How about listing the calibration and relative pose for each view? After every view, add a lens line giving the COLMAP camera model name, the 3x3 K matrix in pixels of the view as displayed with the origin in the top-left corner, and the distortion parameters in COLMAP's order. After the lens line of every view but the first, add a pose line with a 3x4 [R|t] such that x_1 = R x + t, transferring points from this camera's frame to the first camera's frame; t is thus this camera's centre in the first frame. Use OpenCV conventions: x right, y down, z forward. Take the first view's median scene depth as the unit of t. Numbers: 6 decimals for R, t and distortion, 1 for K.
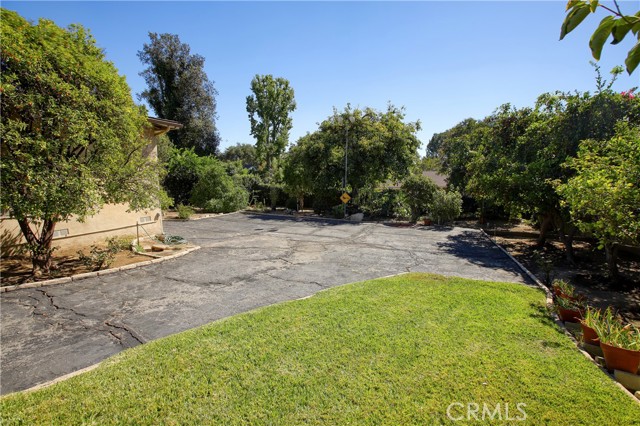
lens RADIAL K [[300.0, 0, 324.3], [0, 300.0, 210.6], [0, 0, 1]] dist [-0.027999, 0.002949]
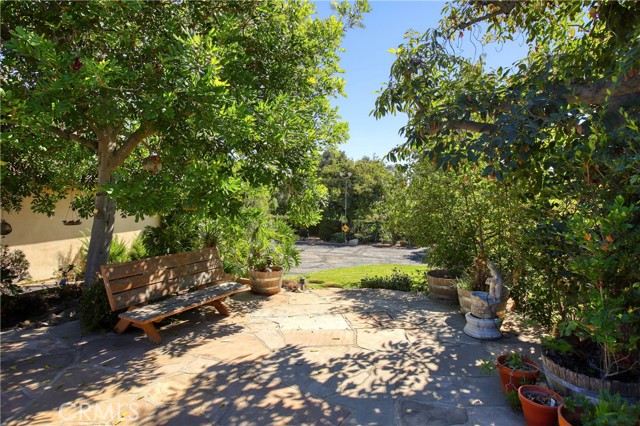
lens RADIAL K [[350.0, 0, 320.9], [0, 350.0, 211.9], [0, 0, 1]] dist [-0.000580, 0.000011]
pose [[0.998477, -0.009573, 0.054330, -0.133245], [0.013565, 0.997196, -0.073590, 0.000788], [-0.053473, 0.074215, 0.995808, -0.639768]]
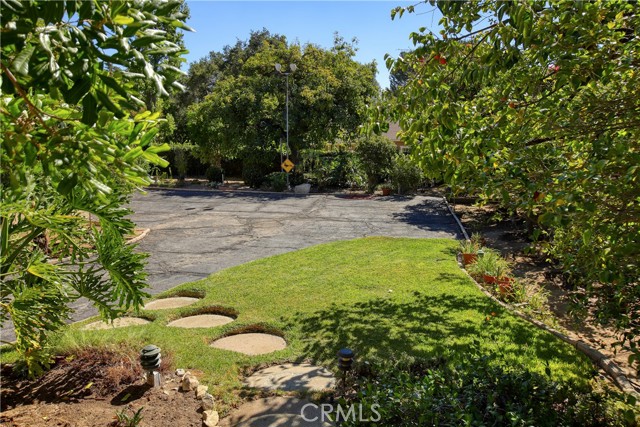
lens RADIAL K [[510.5, 0, 319.1], [0, 510.5, 210.2], [0, 0, 1]] dist [0.006333, 0.006413]
pose [[0.982677, -0.046870, 0.179301, -0.097135], [0.034170, 0.996726, 0.073275, -0.019467], [-0.182149, -0.065879, 0.981062, -0.362384]]
